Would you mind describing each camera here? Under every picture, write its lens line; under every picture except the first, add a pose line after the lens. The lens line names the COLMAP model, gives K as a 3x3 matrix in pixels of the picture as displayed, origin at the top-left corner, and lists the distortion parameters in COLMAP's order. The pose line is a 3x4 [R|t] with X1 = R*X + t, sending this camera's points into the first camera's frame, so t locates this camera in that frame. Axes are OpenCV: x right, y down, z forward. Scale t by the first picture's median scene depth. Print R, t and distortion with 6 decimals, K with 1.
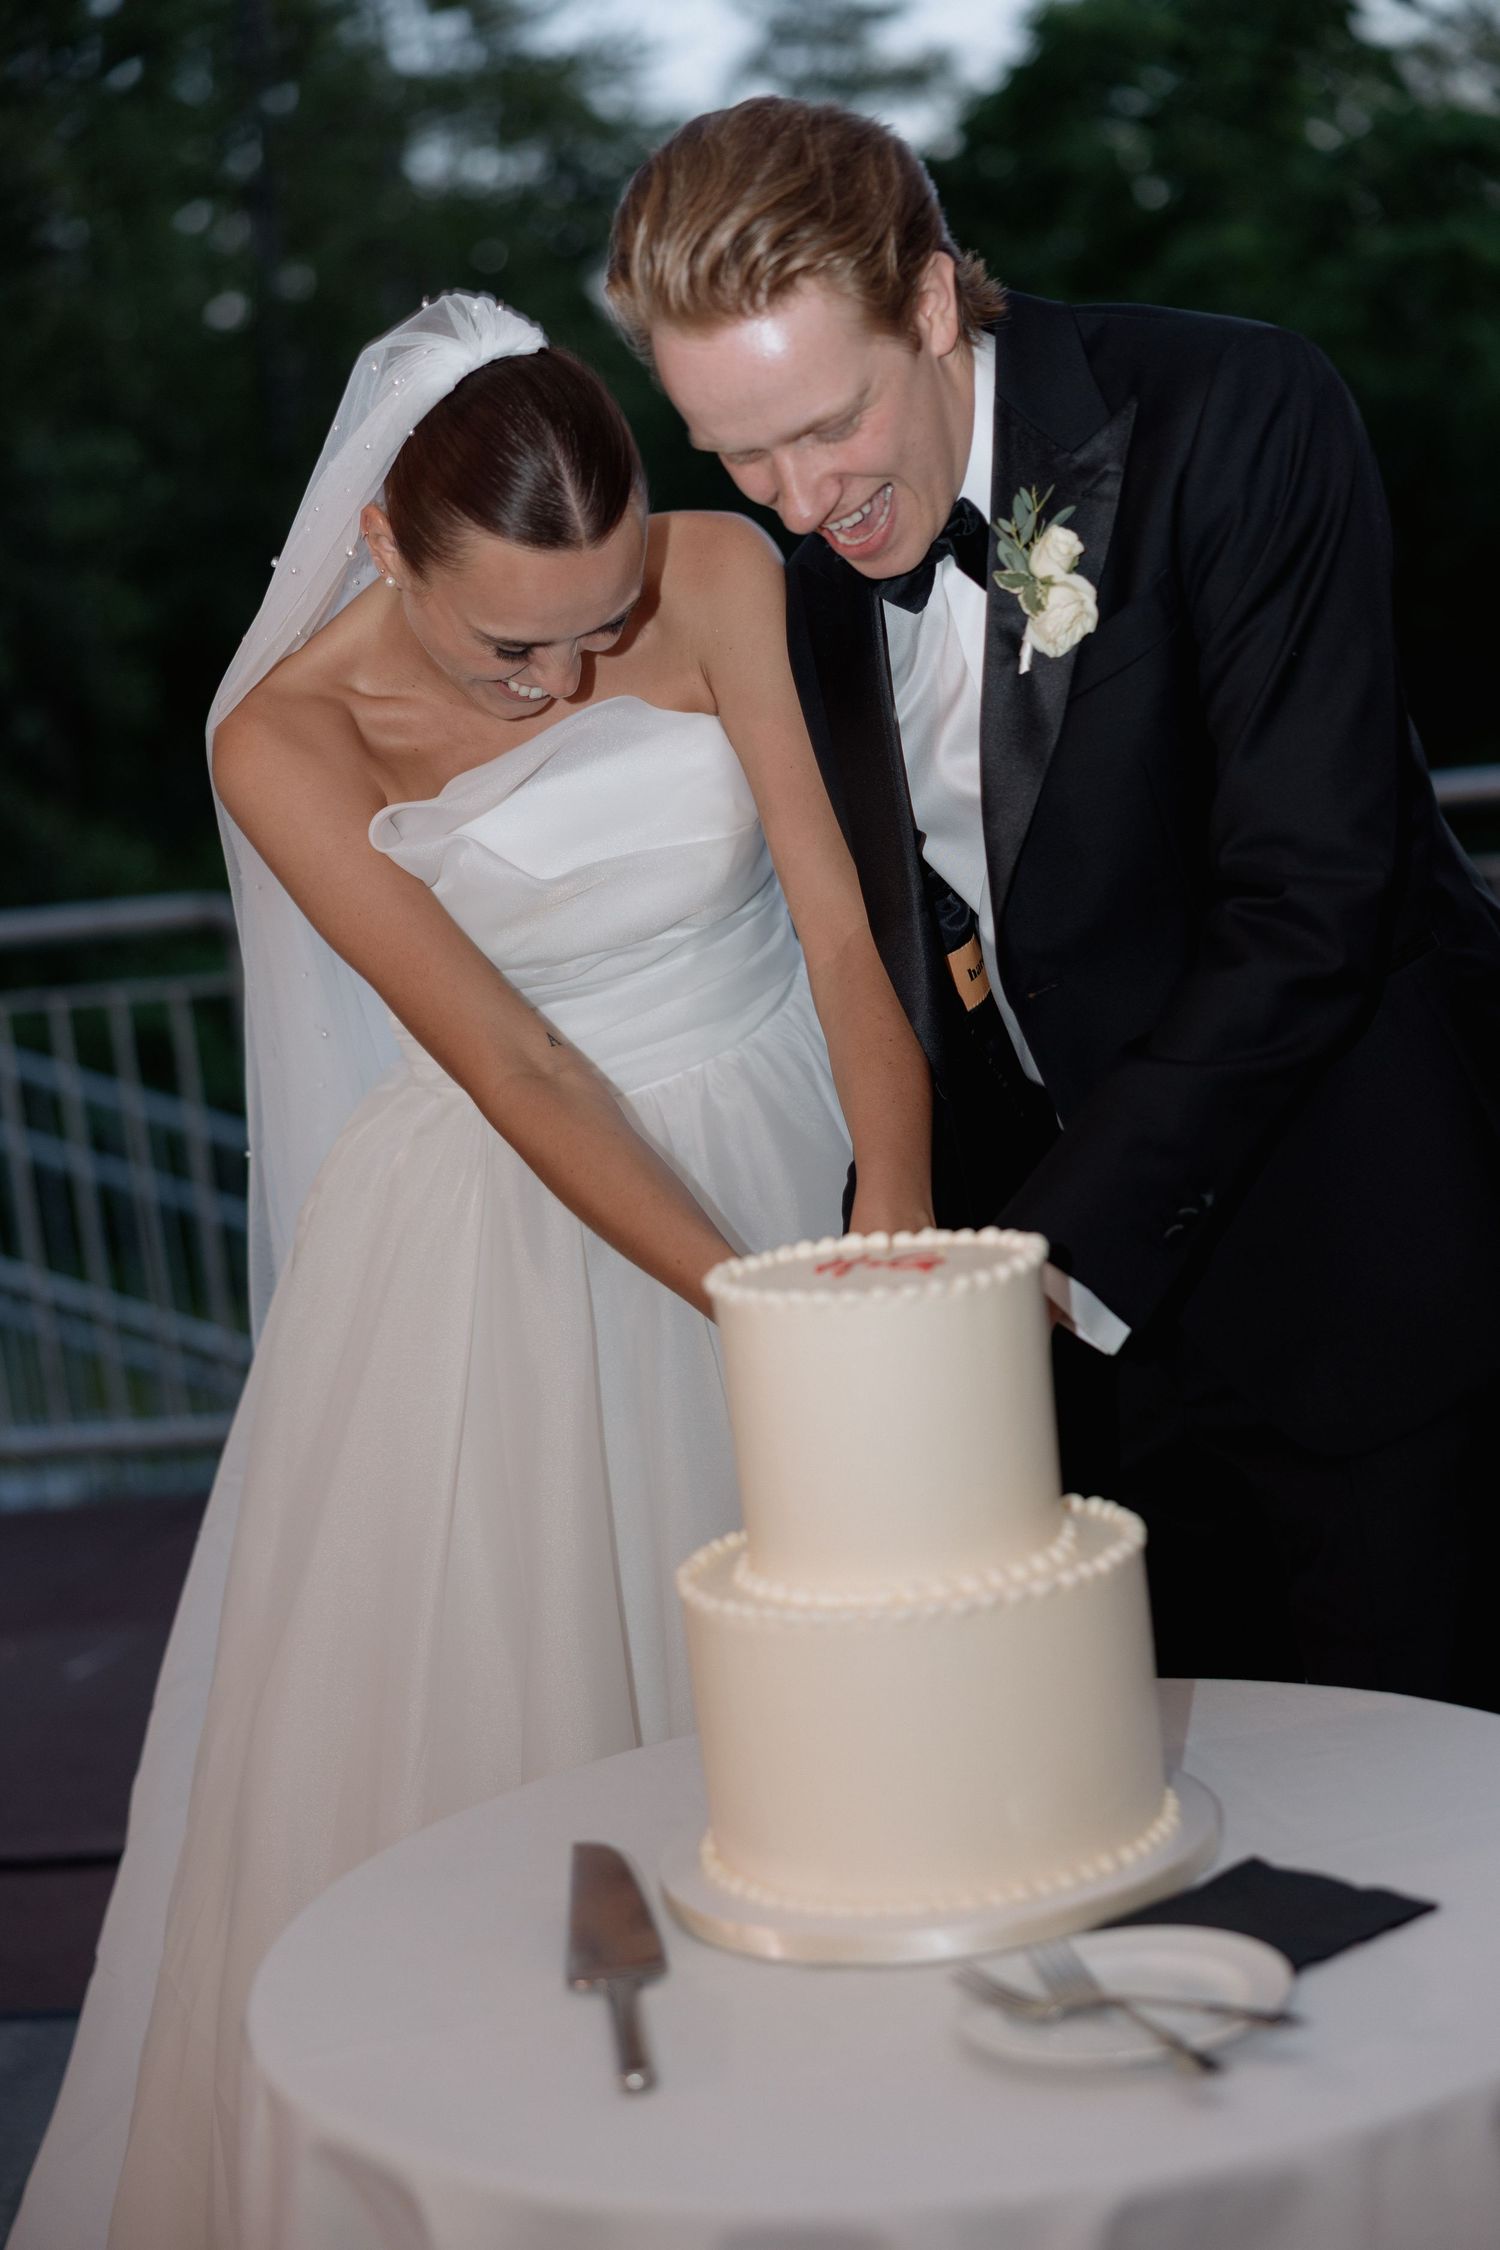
lens RADIAL K [[3910.3, 0, 779.5], [0, 3910.3, 1177.3], [0, 0, 1]] dist [-0.033321, 0.000000]
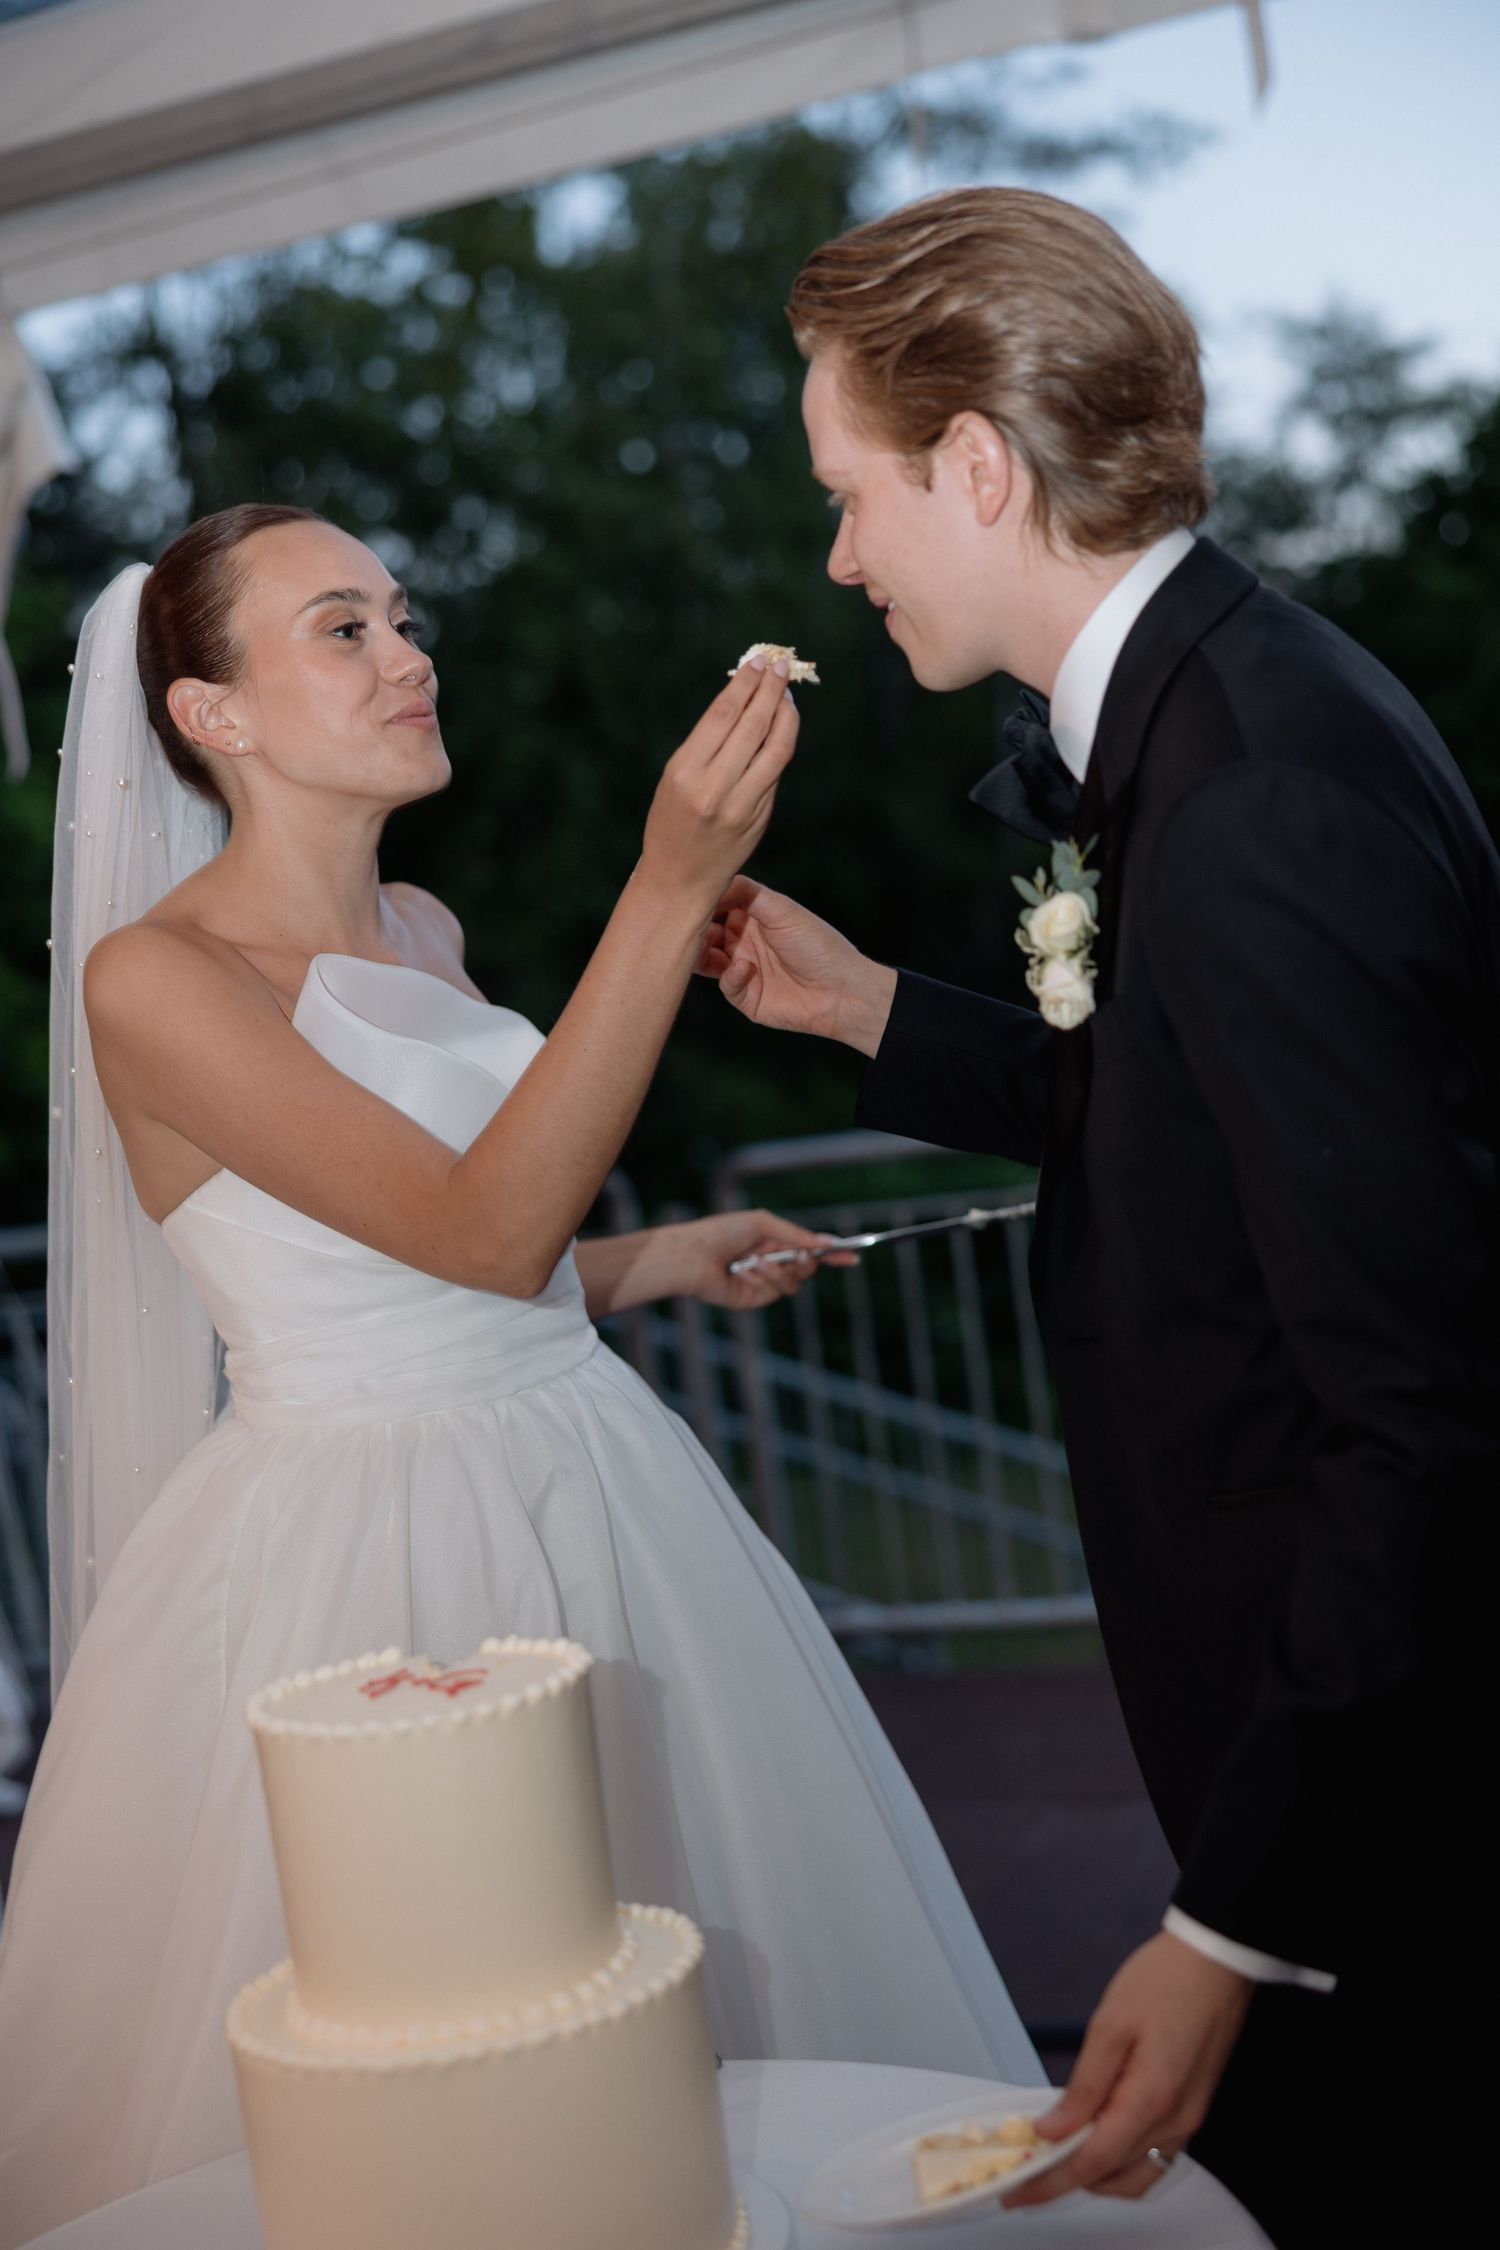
lens RADIAL K [[3238.4, 0, 751.4], [0, 3238.4, 1129.7], [0, 0, 1]] dist [0.034520, 0.000000]
pose [[0.980328, -0.022469, -0.196092, 0.262034], [0.010269, 0.997960, -0.063015, -0.062041], [0.197108, 0.059762, 0.978559, 0.199909]]
